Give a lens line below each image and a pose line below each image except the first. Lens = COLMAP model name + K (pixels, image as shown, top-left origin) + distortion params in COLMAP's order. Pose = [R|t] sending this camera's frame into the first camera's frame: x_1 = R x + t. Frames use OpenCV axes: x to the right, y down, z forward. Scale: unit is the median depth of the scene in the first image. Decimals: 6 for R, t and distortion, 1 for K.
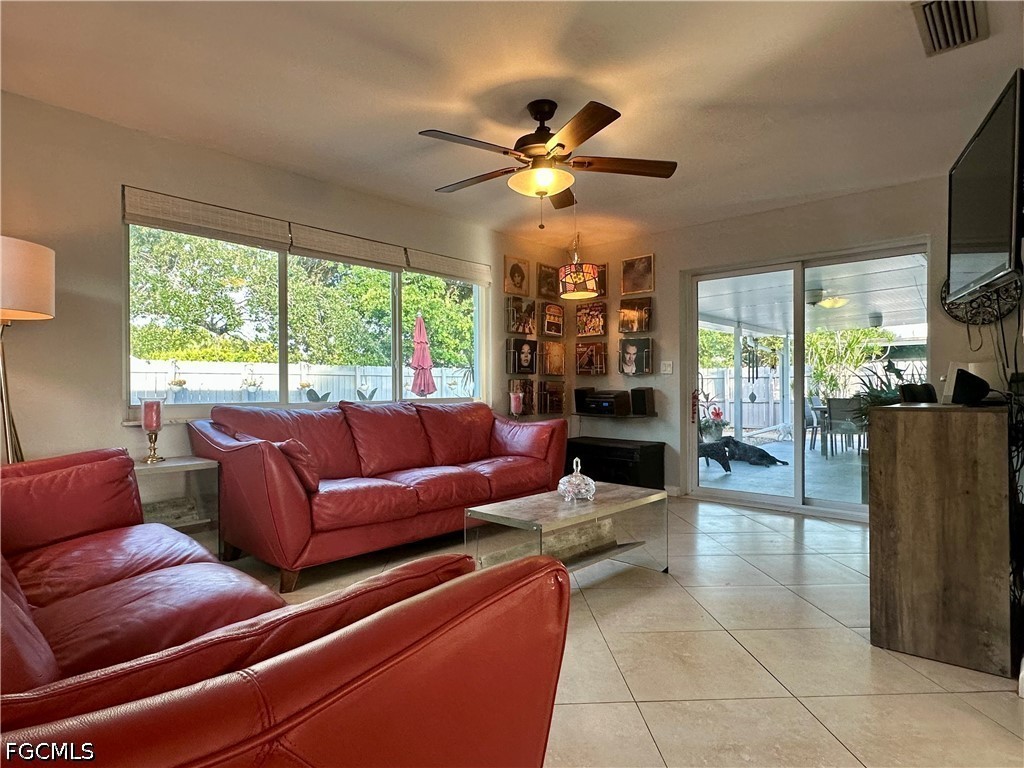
lens RADIAL K [[571.9, 0, 511.6], [0, 571.9, 384.0], [0, 0, 1]] dist [-0.002434, 0.000057]
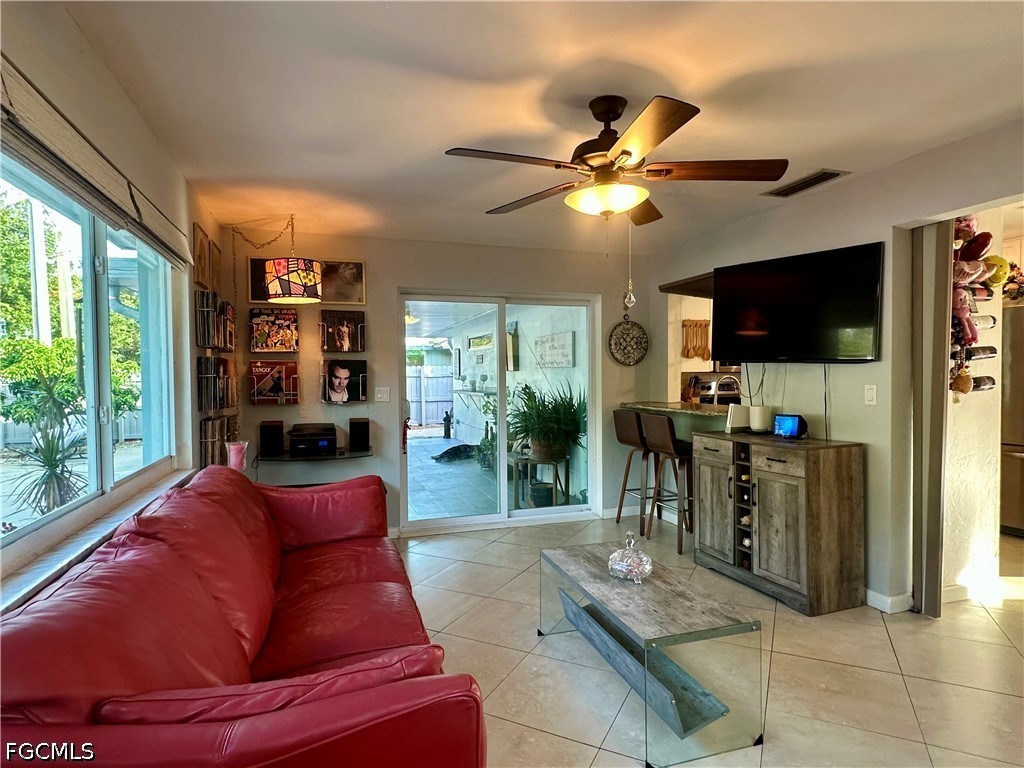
lens RADIAL K [[571.9, 0, 511.9], [0, 571.9, 387.7], [0, 0, 1]] dist [-0.002434, 0.000057]
pose [[0.494230, -0.019700, 0.869108, -0.381071], [0.002703, 0.999773, 0.021125, -0.055624], [-0.869327, -0.008091, 0.494171, 0.381502]]
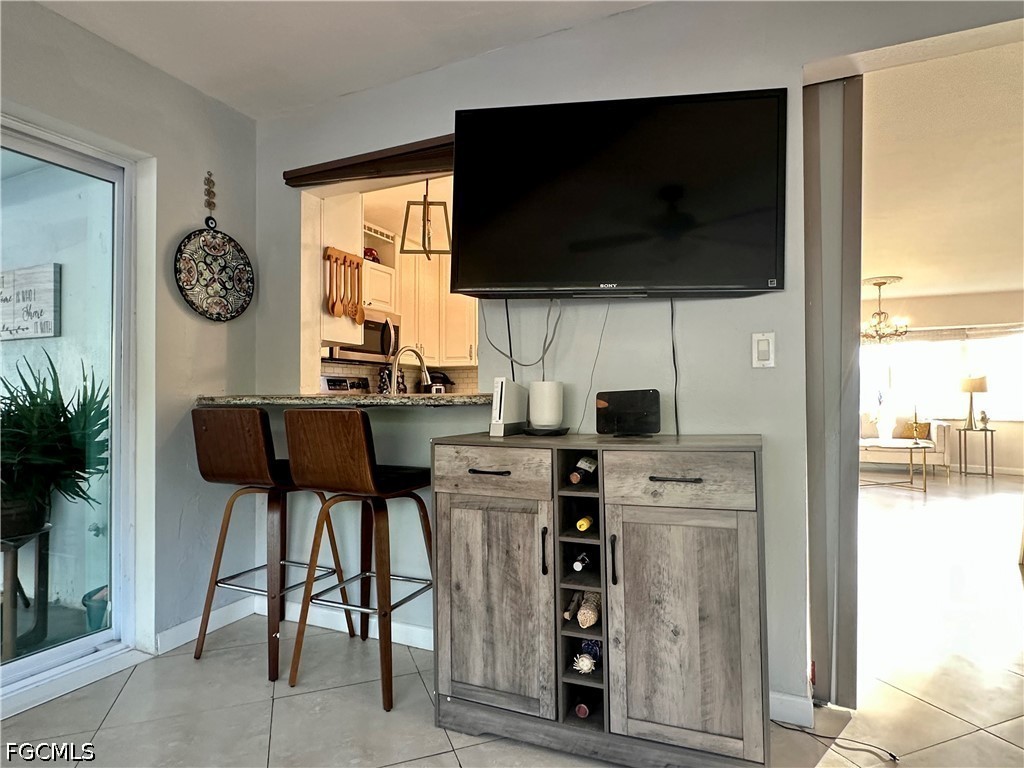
lens RADIAL K [[571.9, 0, 514.1], [0, 571.9, 390.8], [0, 0, 1]] dist [-0.002434, 0.000057]
pose [[-0.305205, 0.017956, 0.952117, 0.026080], [0.001628, 0.999831, -0.018334, -0.005423], [-0.952285, -0.004046, -0.305182, 0.594373]]
